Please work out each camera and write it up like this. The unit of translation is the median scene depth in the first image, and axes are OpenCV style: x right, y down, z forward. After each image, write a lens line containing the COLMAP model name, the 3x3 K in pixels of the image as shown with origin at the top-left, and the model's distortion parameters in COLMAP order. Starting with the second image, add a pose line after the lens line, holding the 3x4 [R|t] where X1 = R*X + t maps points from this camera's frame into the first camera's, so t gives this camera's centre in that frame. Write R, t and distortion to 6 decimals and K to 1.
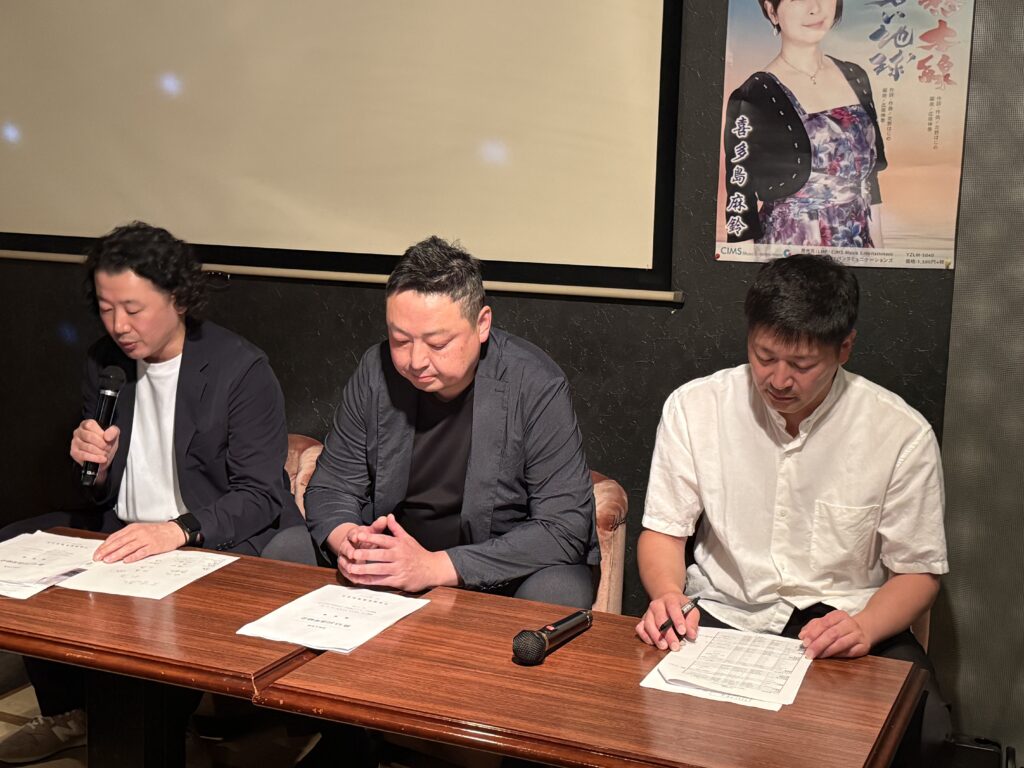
lens RADIAL K [[1414.5, 0, 512.0], [0, 1414.5, 384.0], [0, 0, 1]] dist [0.302208, -0.852547]
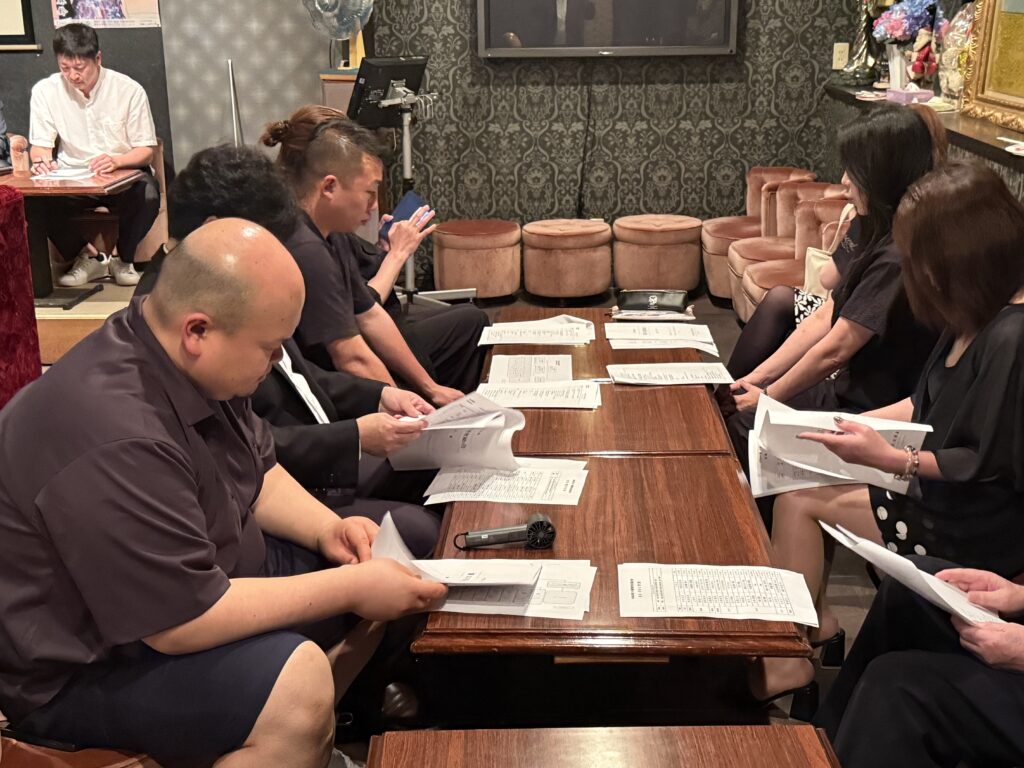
lens RADIAL K [[1414.5, 0, 512.0], [0, 1414.5, 384.0], [0, 0, 1]] dist [0.302208, -0.852547]
pose [[0.928636, -0.150176, 0.339237, -0.038550], [0.097064, 0.980906, 0.168529, 0.138813], [-0.358069, -0.123575, 0.925481, -1.352155]]
